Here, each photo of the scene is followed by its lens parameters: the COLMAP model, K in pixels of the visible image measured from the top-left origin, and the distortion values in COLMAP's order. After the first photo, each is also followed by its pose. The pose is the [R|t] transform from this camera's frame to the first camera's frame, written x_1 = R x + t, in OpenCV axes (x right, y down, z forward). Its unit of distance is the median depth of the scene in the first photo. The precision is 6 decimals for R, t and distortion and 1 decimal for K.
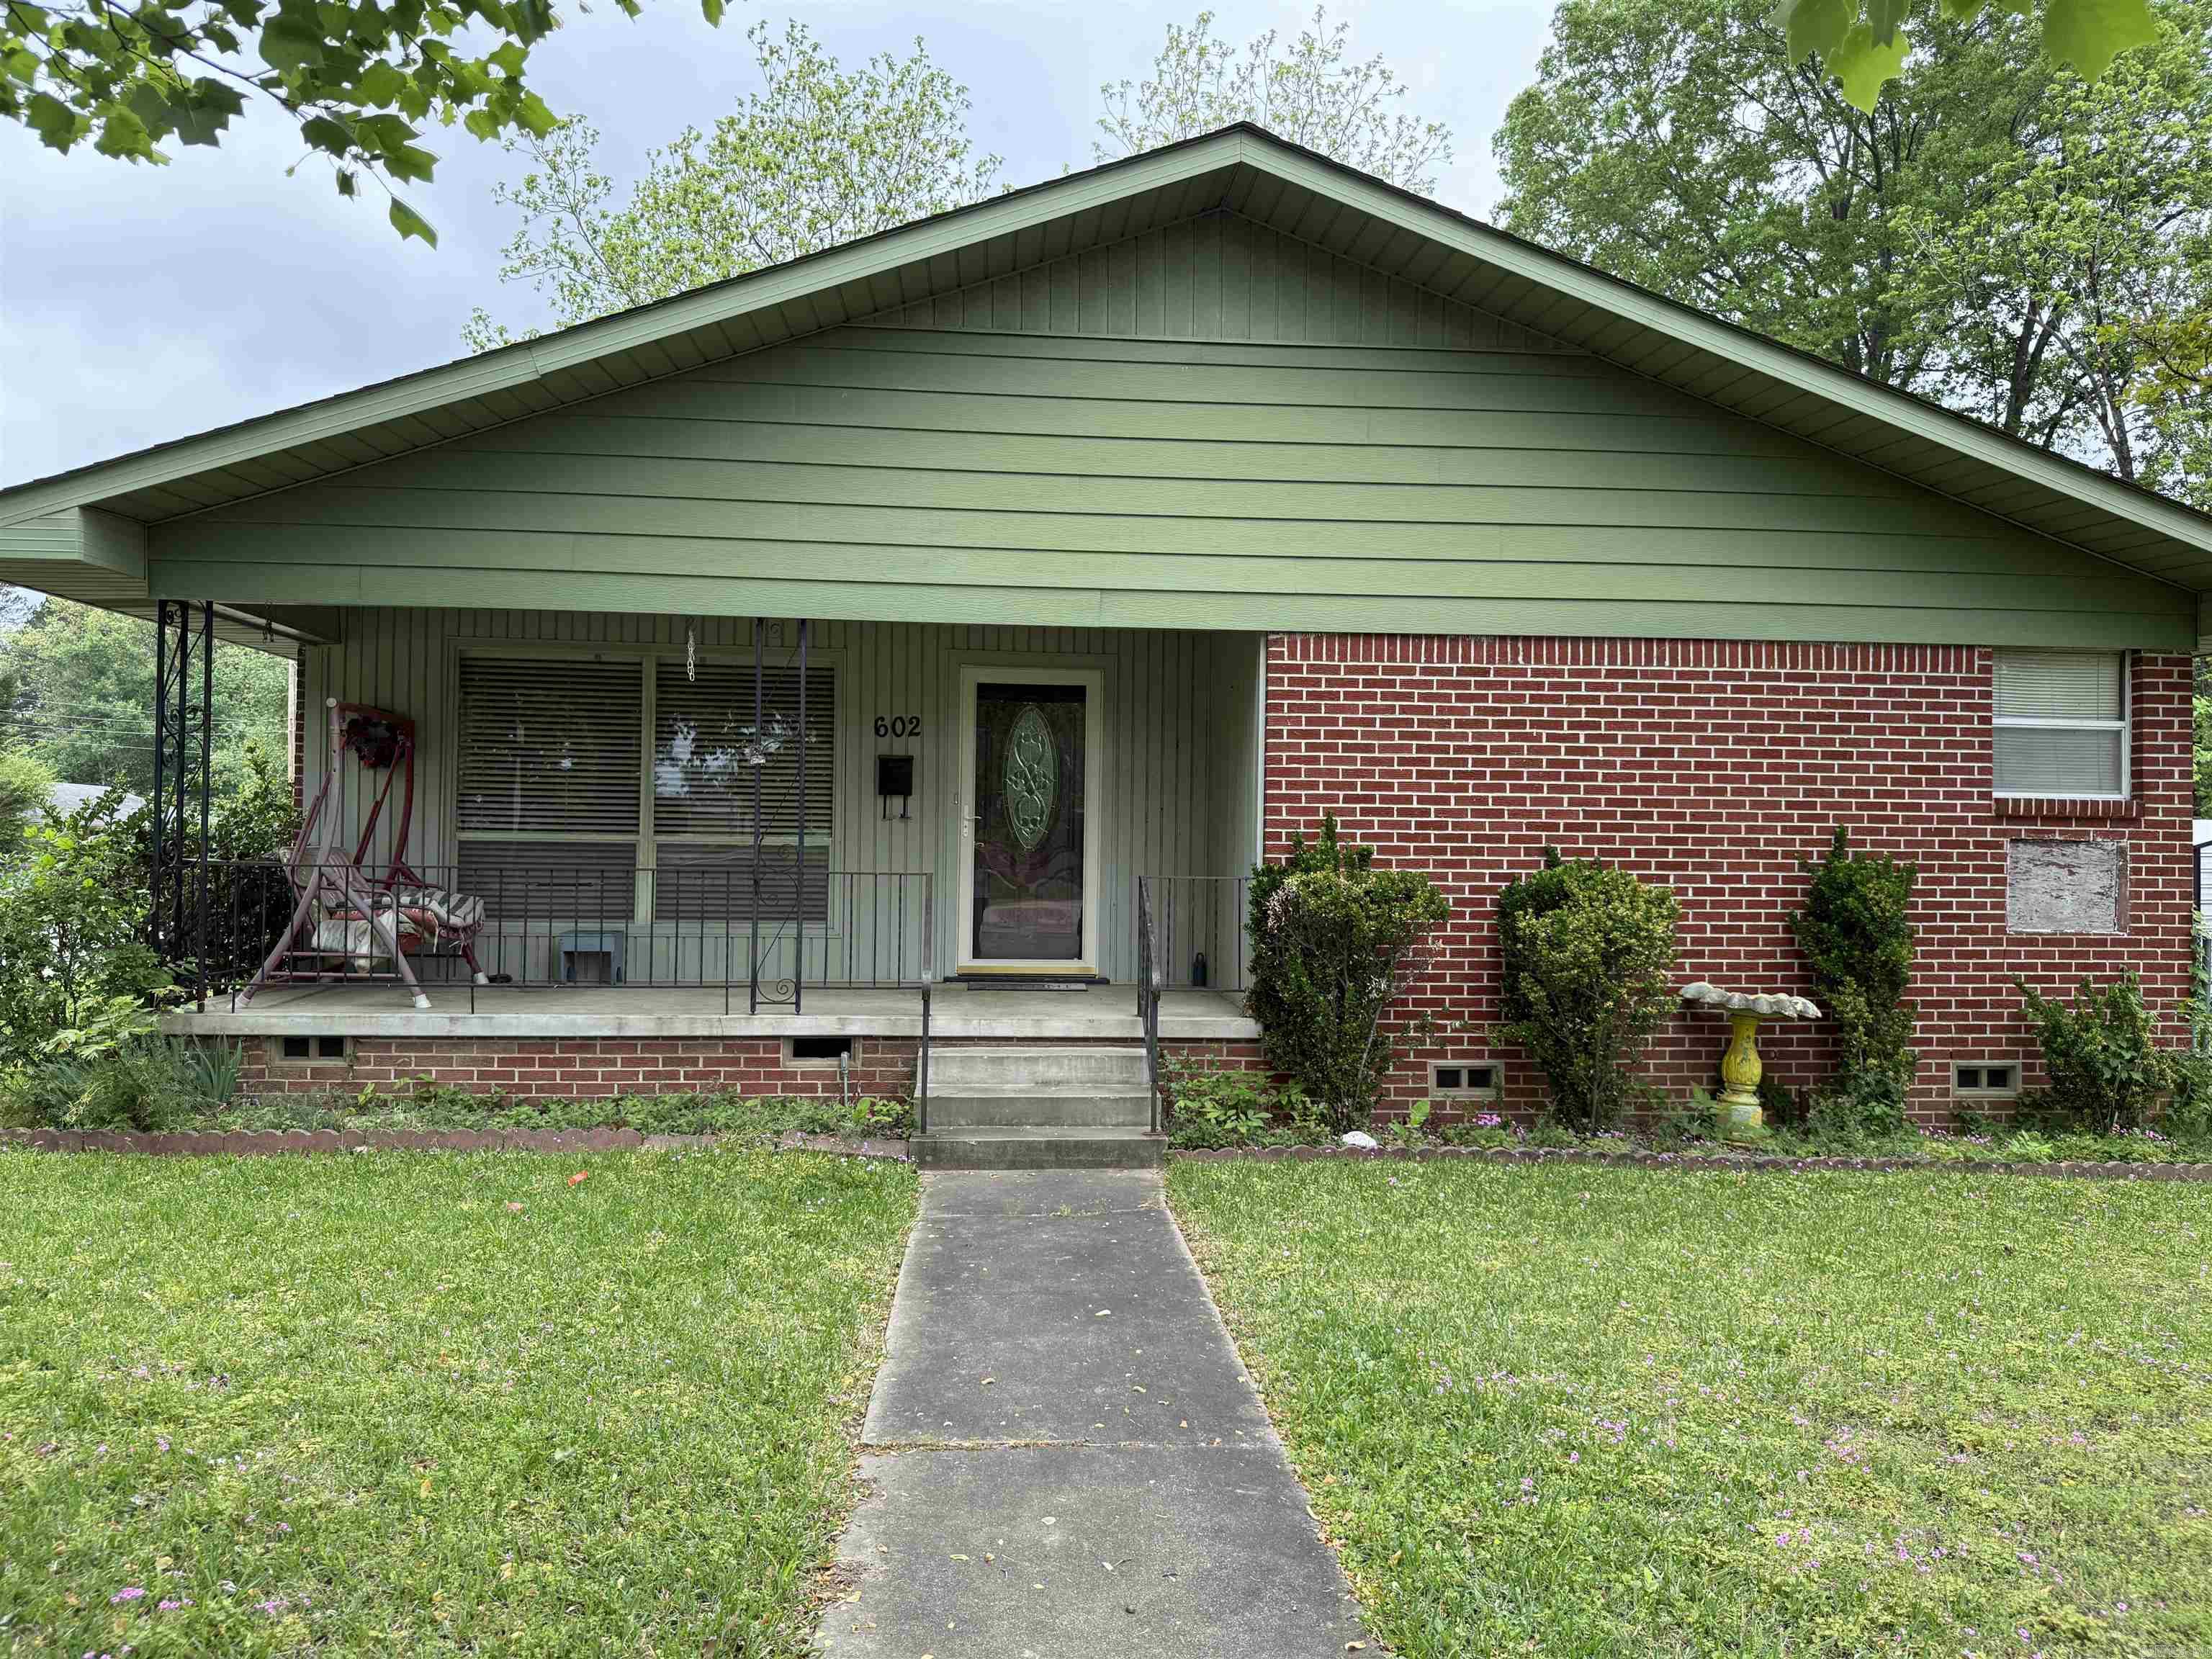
lens RADIAL K [[1555.0, 0, 1106.0], [0, 1555.0, 829.5], [0, 0, 1]] dist [0.119108, 0.000513]
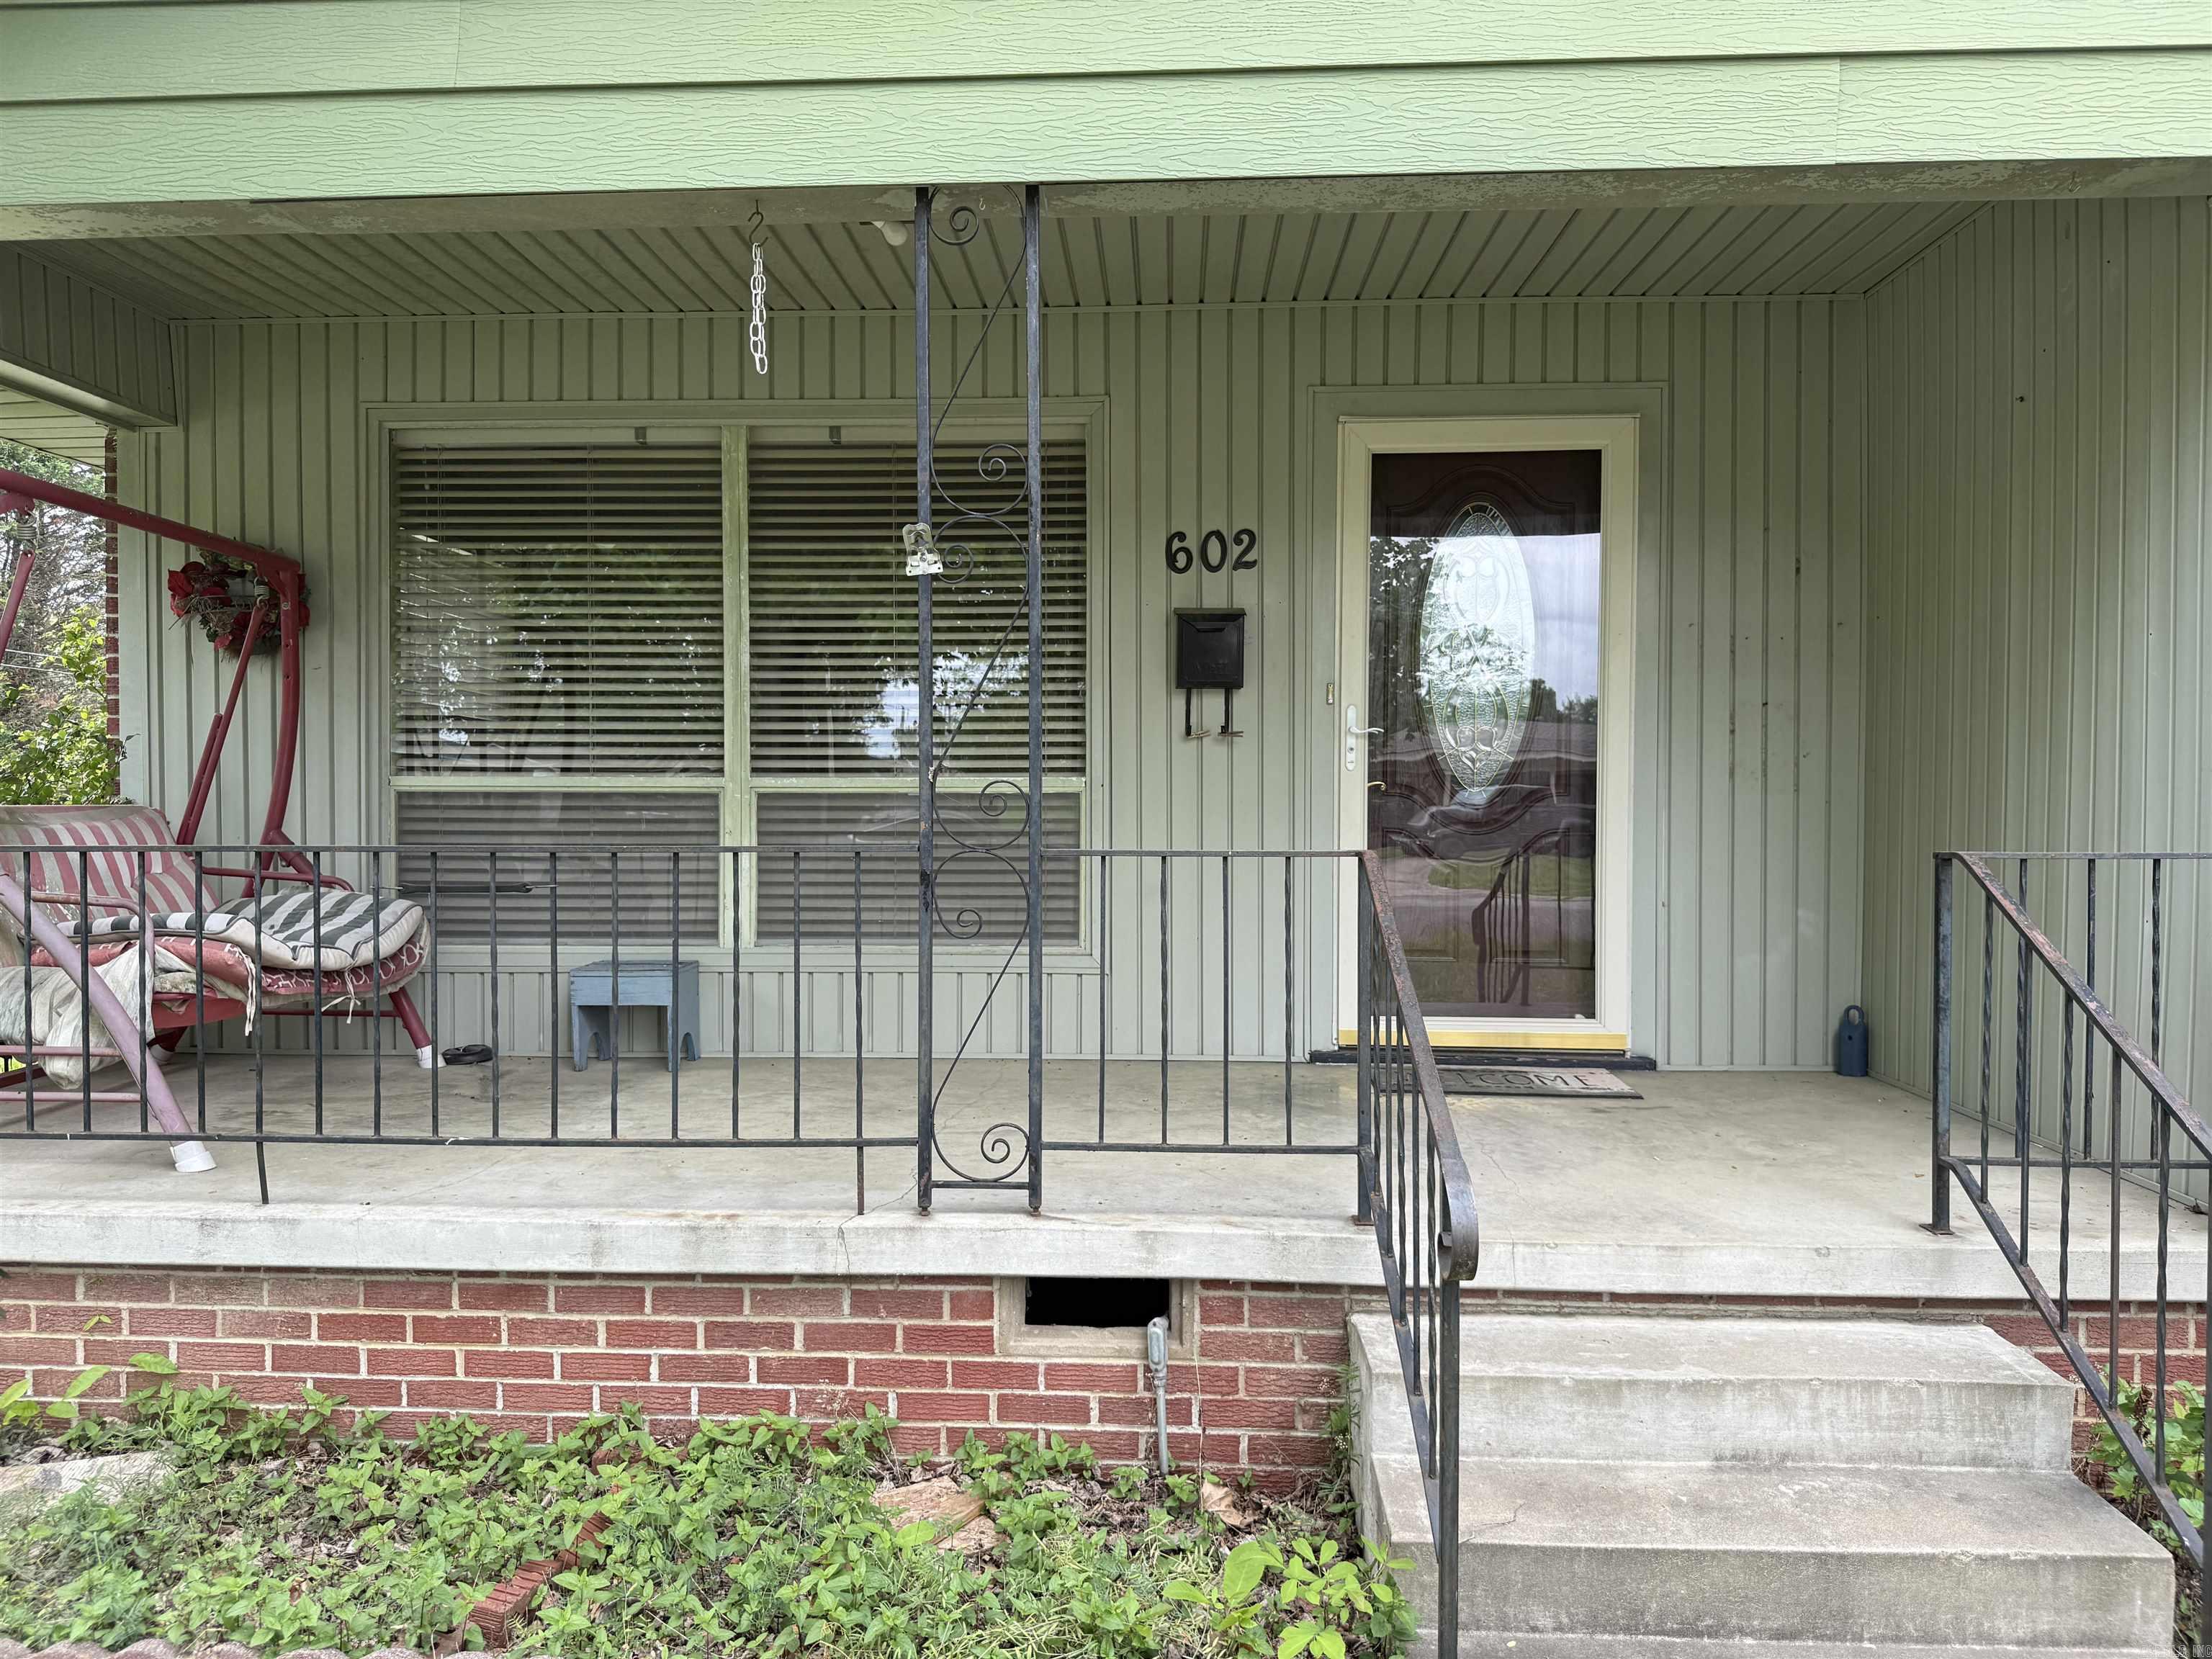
lens RADIAL K [[1555.0, 0, 1106.0], [0, 1555.0, 829.5], [0, 0, 1]] dist [0.119108, 0.000513]
pose [[0.991208, -0.012172, -0.131750, -0.122693], [0.015844, 0.999514, 0.026859, 0.010830], [0.131359, -0.028710, 0.990919, 0.597361]]
